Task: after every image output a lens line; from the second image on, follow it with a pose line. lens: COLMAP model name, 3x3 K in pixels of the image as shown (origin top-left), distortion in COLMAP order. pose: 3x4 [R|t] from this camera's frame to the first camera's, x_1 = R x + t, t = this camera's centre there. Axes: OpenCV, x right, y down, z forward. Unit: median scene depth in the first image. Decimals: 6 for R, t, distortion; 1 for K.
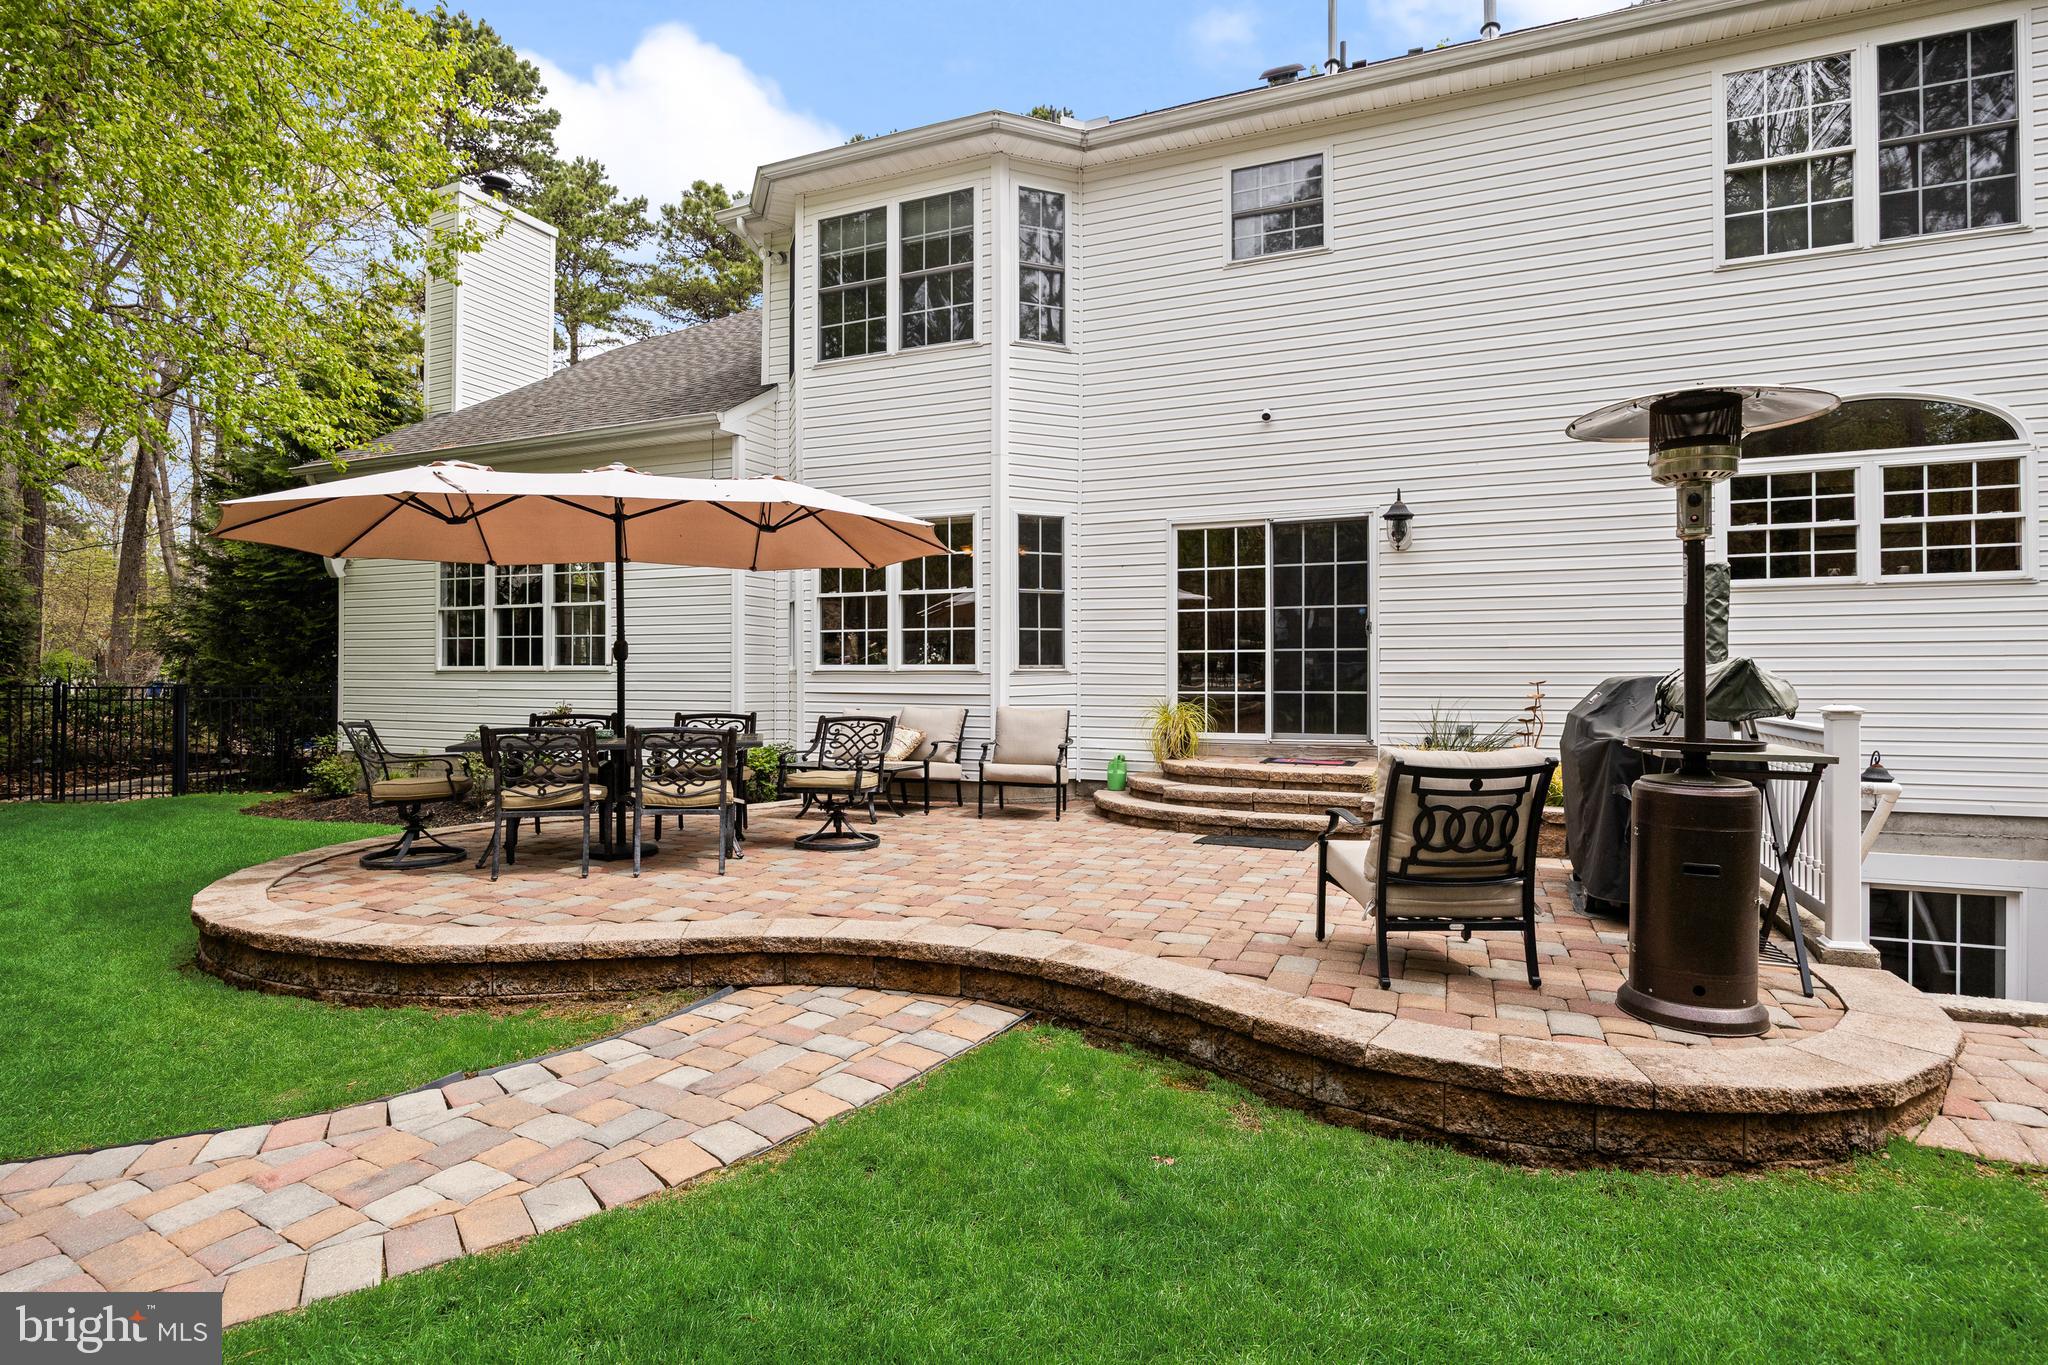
lens RADIAL K [[1039.9, 0, 1063.4], [0, 1039.9, 674.1], [0, 0, 1]] dist [-0.026919, 0.008690]
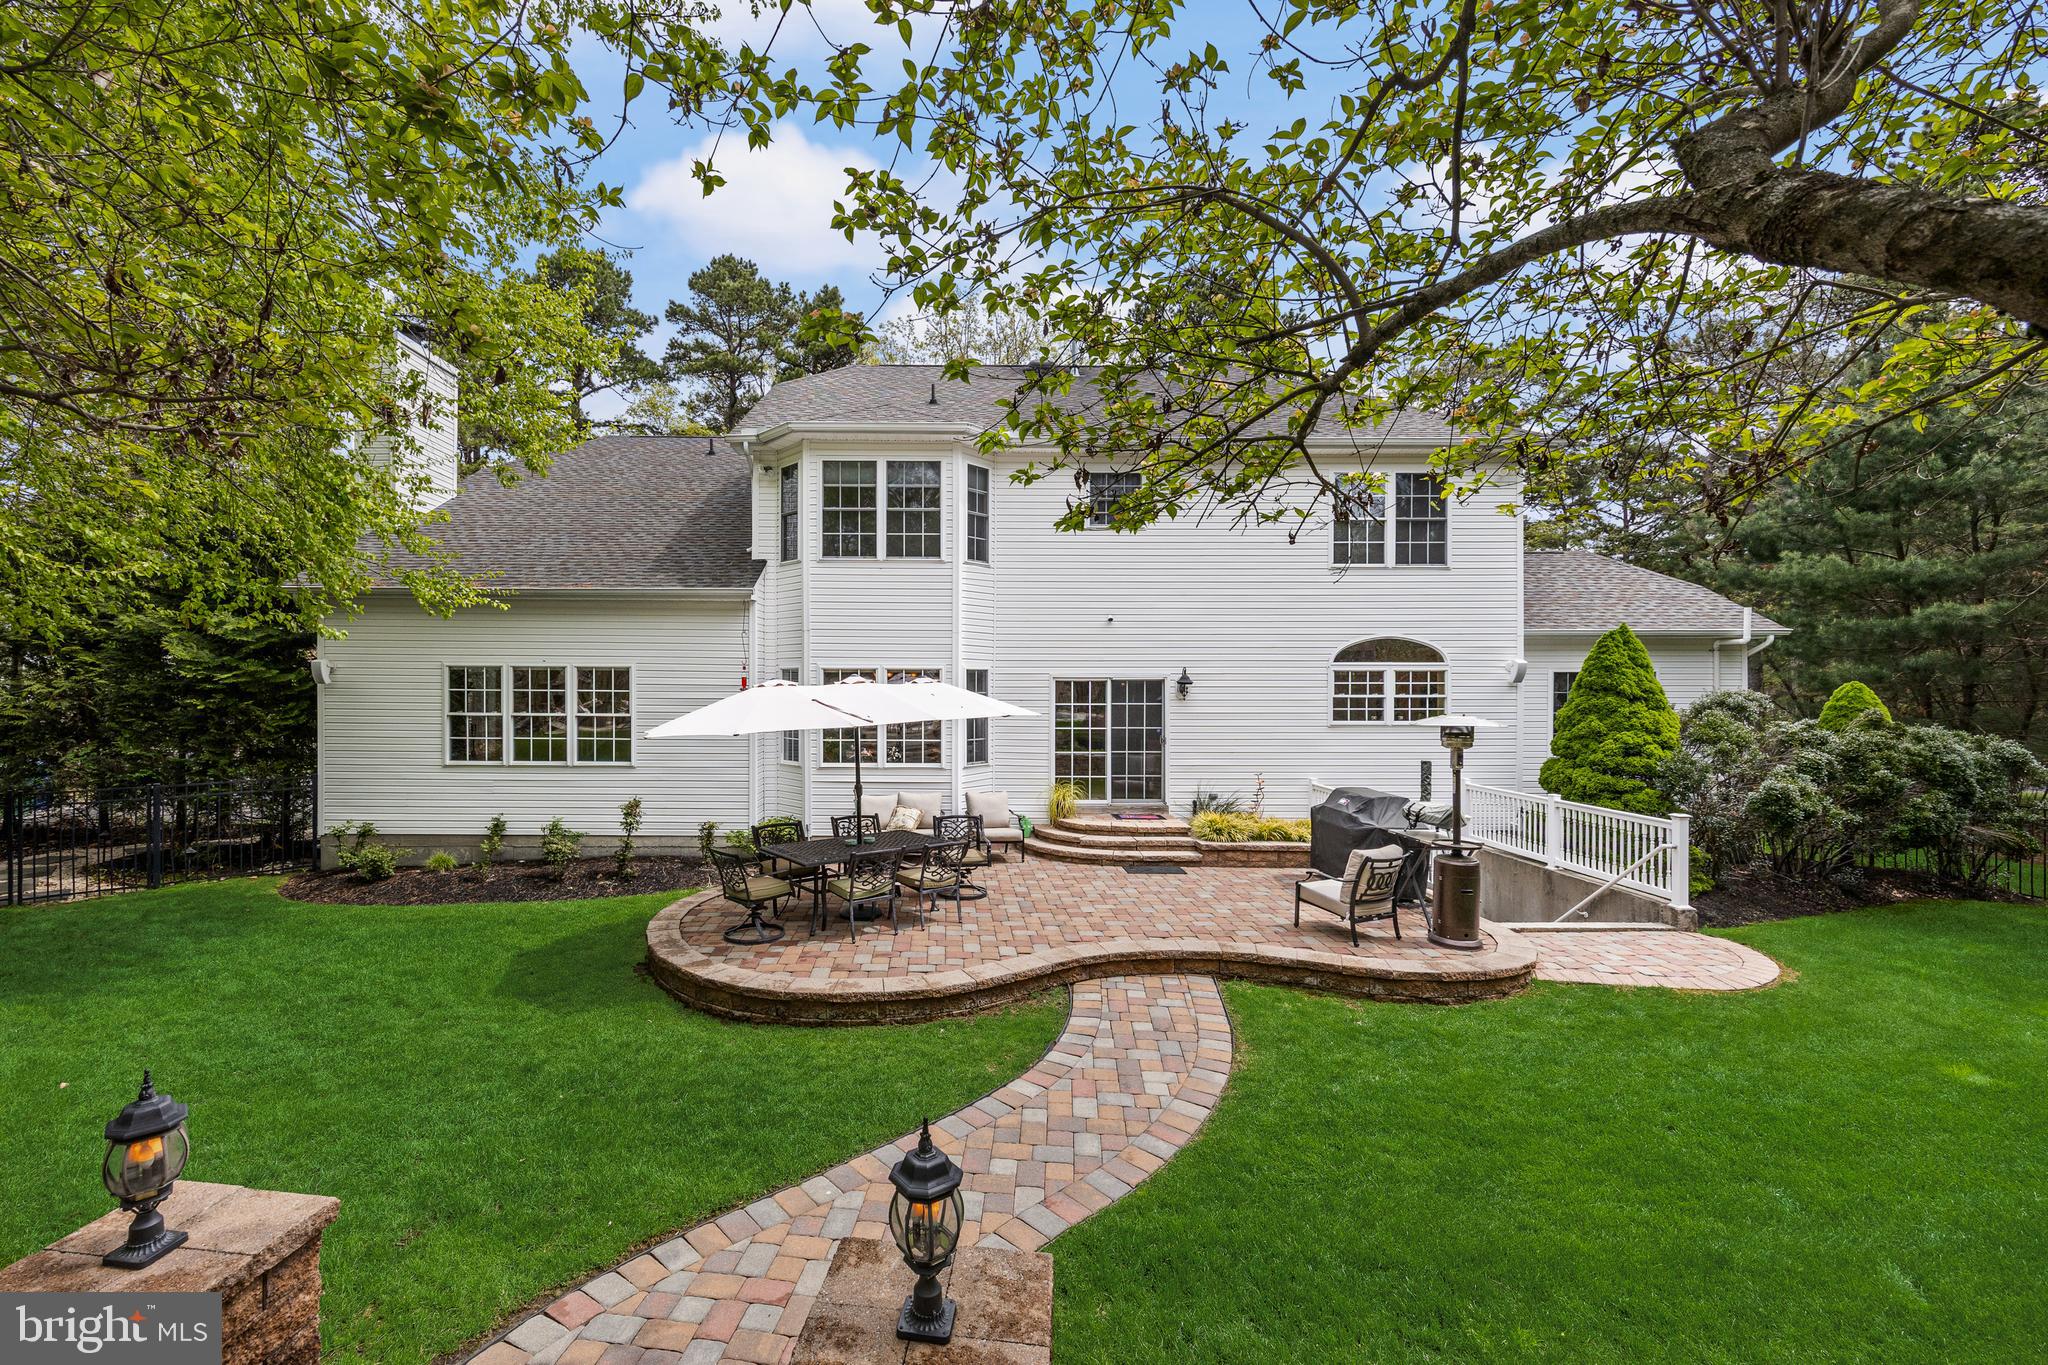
lens RADIAL K [[806.0, 0, 1014.7], [0, 806.0, 691.4], [0, 0, 1]] dist [-0.003125, -0.000059]
pose [[0.913675, 0.006813, 0.406388, -0.586170], [-0.007634, 0.999971, 0.000399, -0.146047], [-0.406373, -0.003467, 0.913701, -0.209038]]
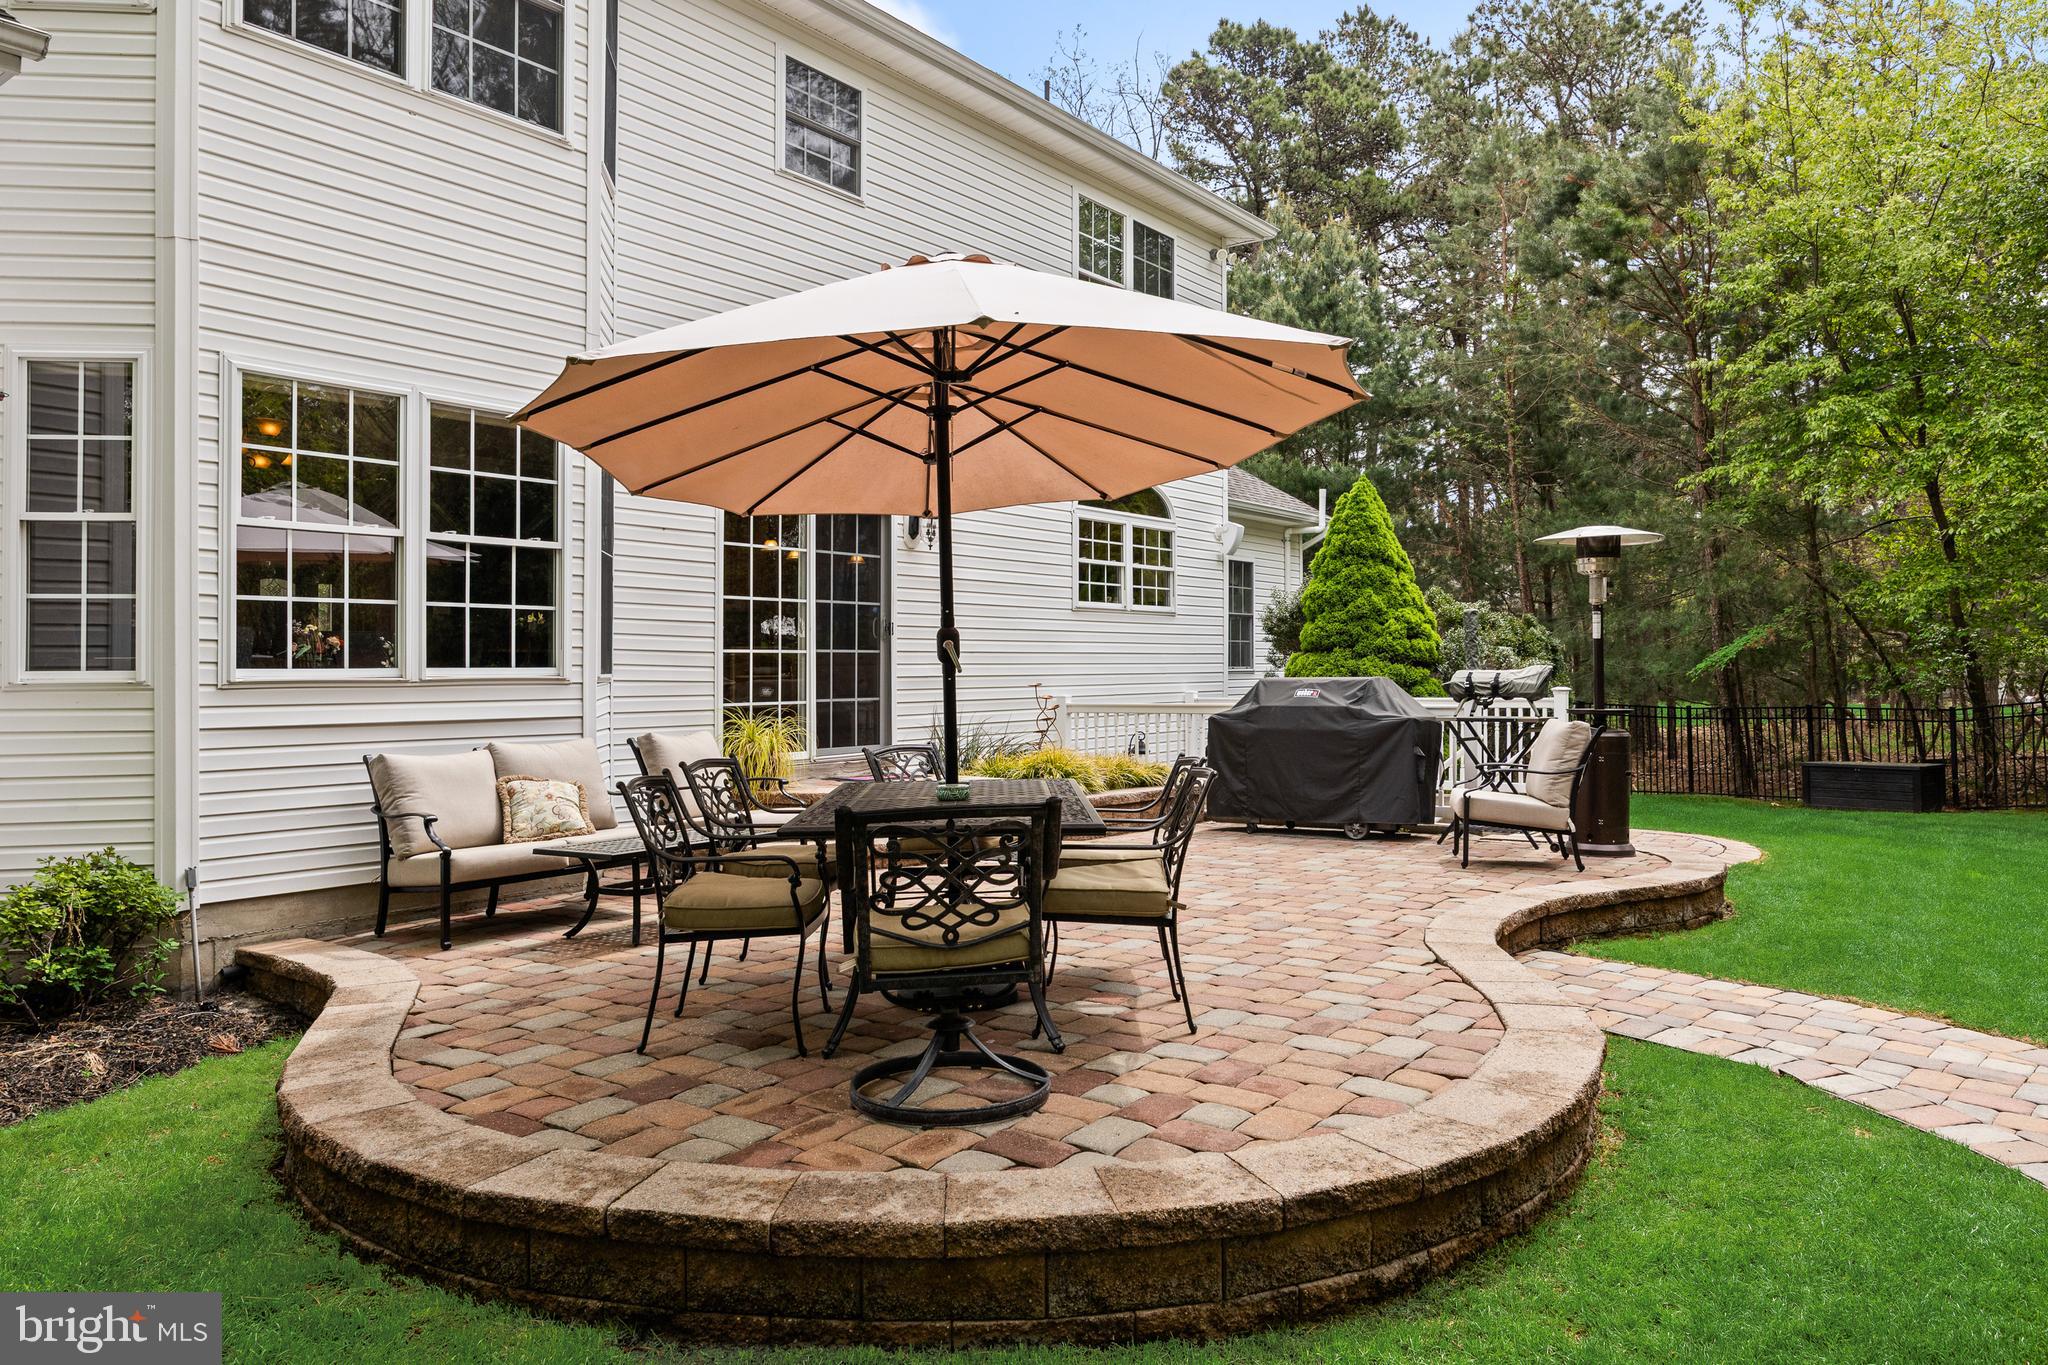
lens RADIAL K [[1328.0, 0, 1024.0], [0, 1328.0, 682.5], [0, 0, 1]] dist [-0.000197, -0.000680]
pose [[0.263027, -0.007347, 0.964760, -0.921638], [0.013462, 0.999902, 0.003944, -0.000221], [-0.964694, 0.011950, 0.263100, 0.640020]]
